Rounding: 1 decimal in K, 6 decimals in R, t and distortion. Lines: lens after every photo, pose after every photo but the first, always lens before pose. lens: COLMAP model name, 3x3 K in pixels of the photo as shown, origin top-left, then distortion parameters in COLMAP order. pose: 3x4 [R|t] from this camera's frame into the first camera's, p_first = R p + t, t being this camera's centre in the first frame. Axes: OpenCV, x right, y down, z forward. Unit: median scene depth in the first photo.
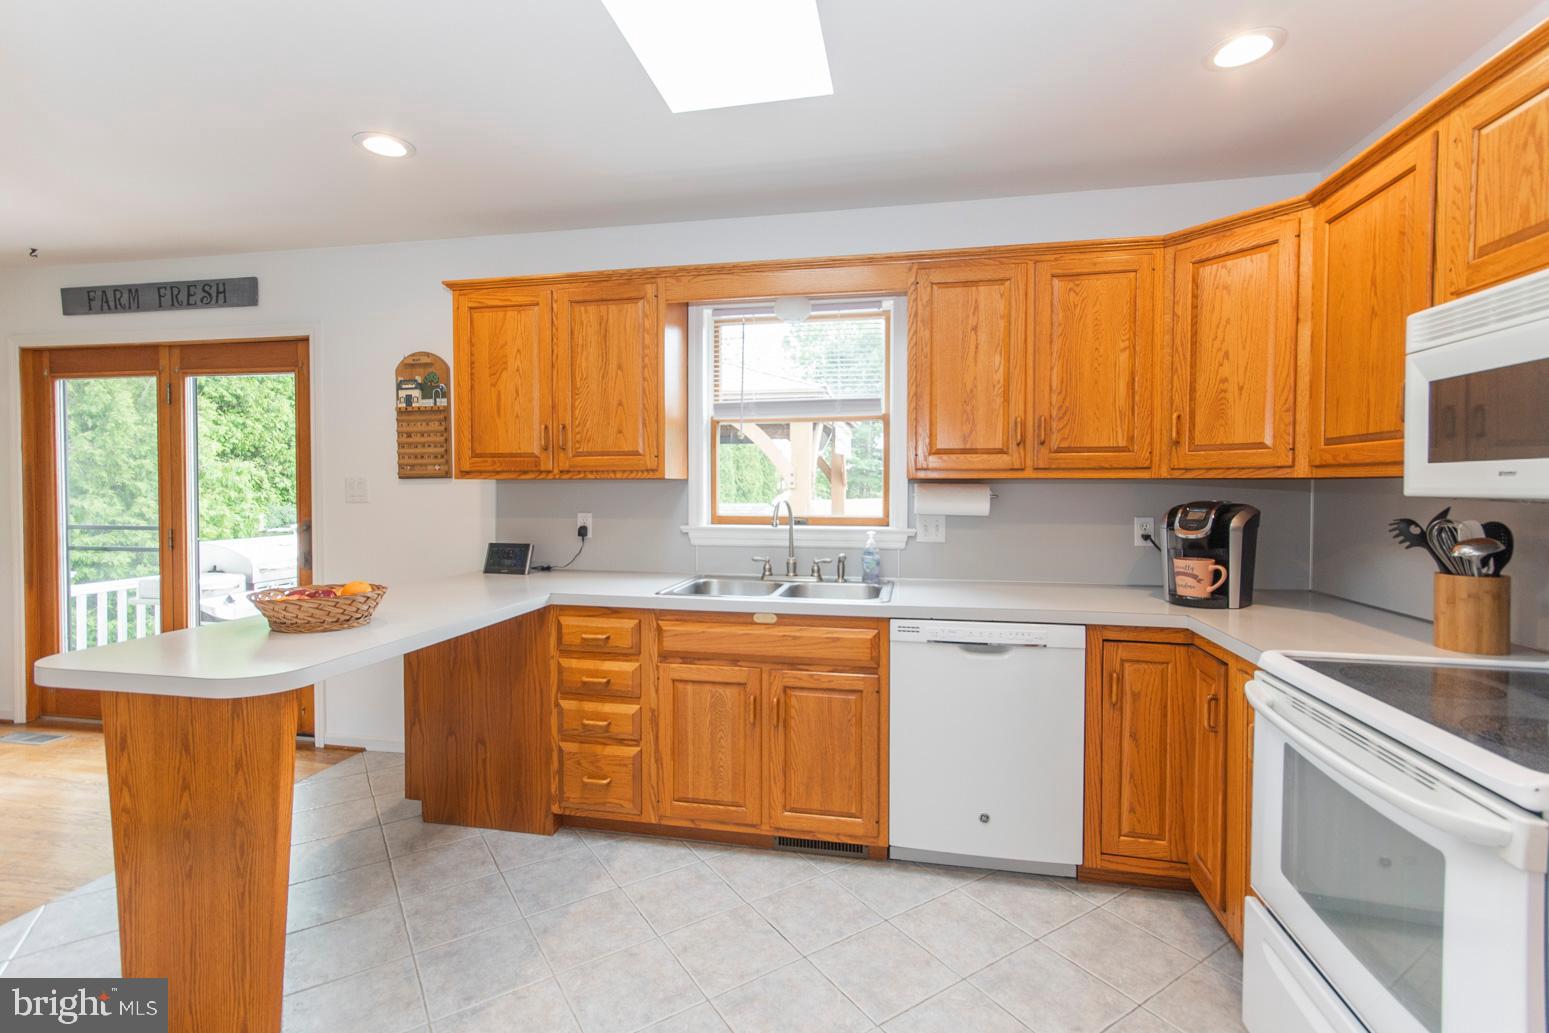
lens RADIAL K [[727.8, 0, 770.5], [0, 727.8, 502.1], [0, 0, 1]] dist [0.008955, 0.000958]
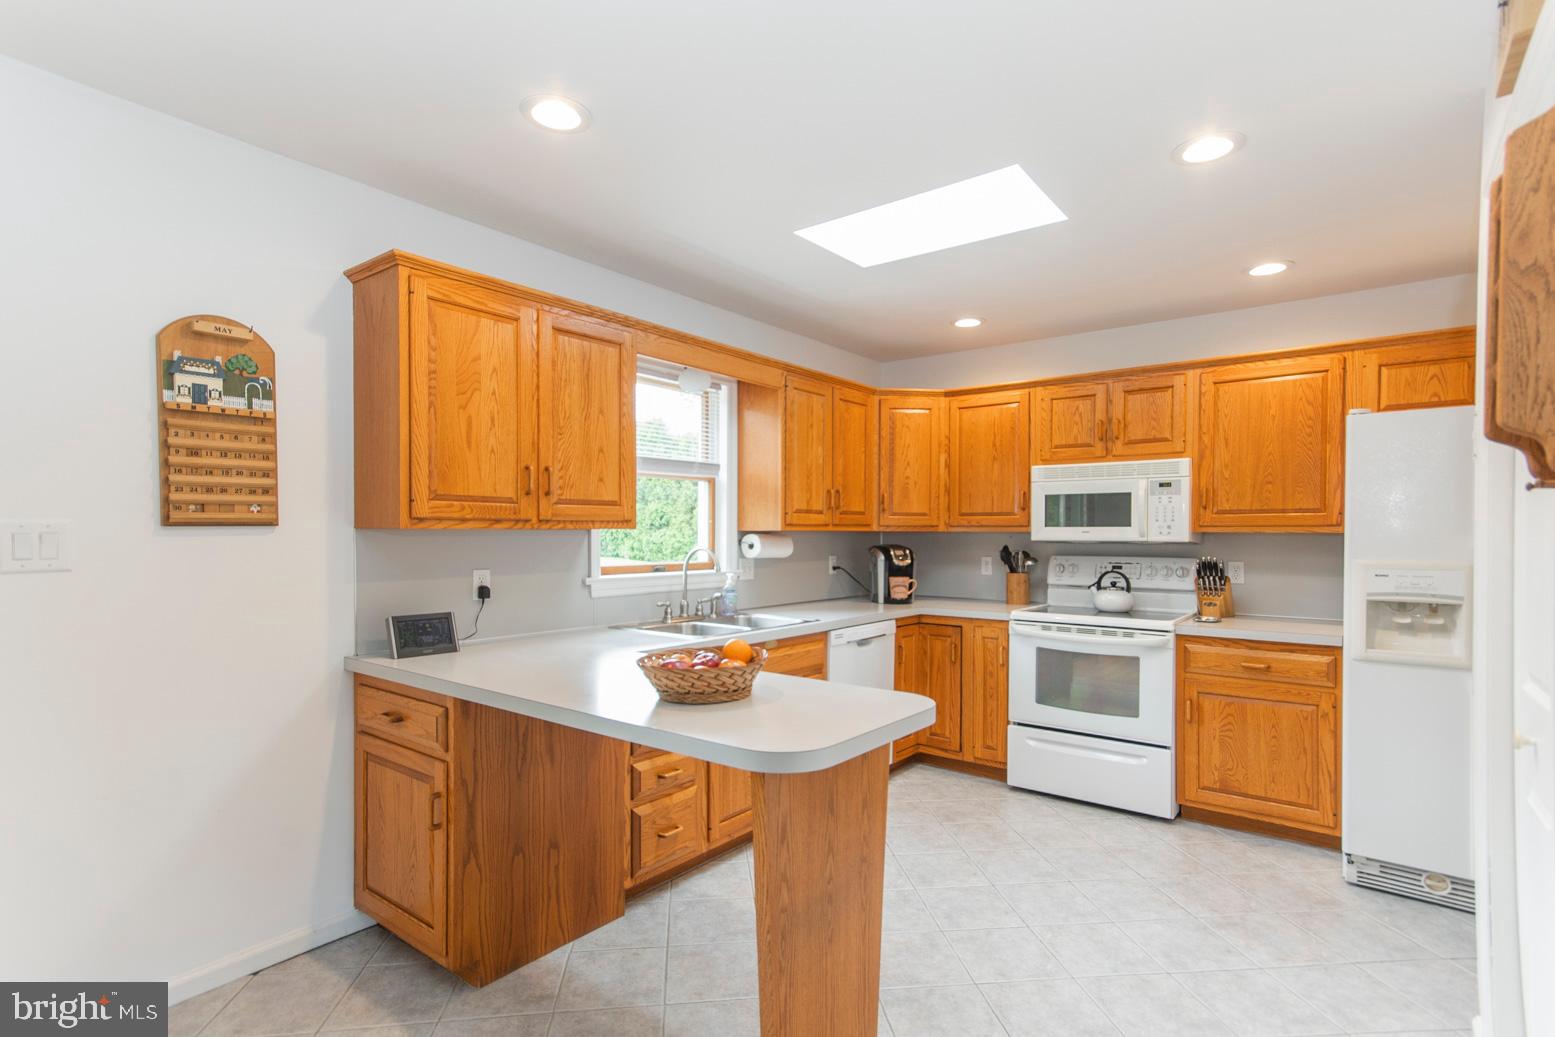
lens RADIAL K [[770.6, 0, 801.9], [0, 770.6, 543.2], [0, 0, 1]] dist [0.016885, 0.000516]
pose [[0.428750, -0.012536, 0.903336, -0.966785], [0.018204, 0.999821, 0.005235, -0.014470], [-0.903240, 0.014200, 0.428901, 0.326730]]
